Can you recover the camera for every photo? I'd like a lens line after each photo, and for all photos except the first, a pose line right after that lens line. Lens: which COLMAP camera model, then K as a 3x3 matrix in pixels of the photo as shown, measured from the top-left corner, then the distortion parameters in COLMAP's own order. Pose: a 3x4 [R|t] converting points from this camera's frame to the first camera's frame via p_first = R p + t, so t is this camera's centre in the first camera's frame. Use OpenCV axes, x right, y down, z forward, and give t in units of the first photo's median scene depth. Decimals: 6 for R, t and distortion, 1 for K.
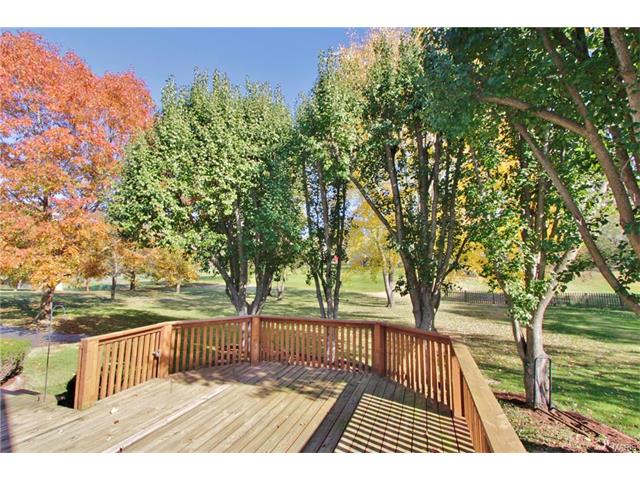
lens RADIAL K [[296.9, 0, 320.0], [0, 296.9, 240.0], [0, 0, 1]] dist [-0.018917, 0.002075]
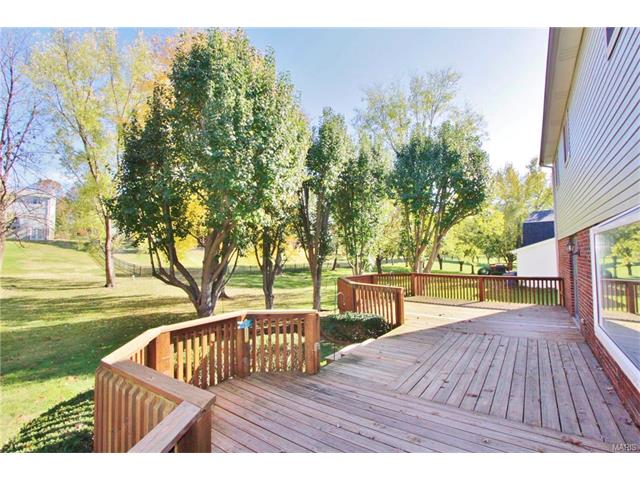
lens RADIAL K [[296.9, 0, 320.0], [0, 296.9, 240.0], [0, 0, 1]] dist [-0.018917, 0.002075]
pose [[0.299039, 0.033991, 0.953635, -1.405564], [-0.111352, 0.993781, -0.000504, 0.057813], [-0.947722, -0.106039, 0.300964, 0.499529]]
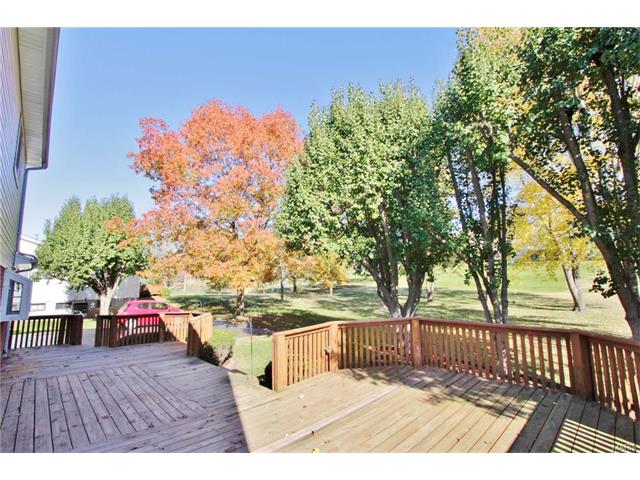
lens RADIAL K [[296.9, 0, 320.0], [0, 296.9, 240.0], [0, 0, 1]] dist [-0.018917, 0.002075]
pose [[0.887731, -0.085066, -0.452435, -0.021970], [0.083354, 0.996237, -0.023760, -0.001827], [0.452754, -0.016620, 0.891481, -0.002764]]
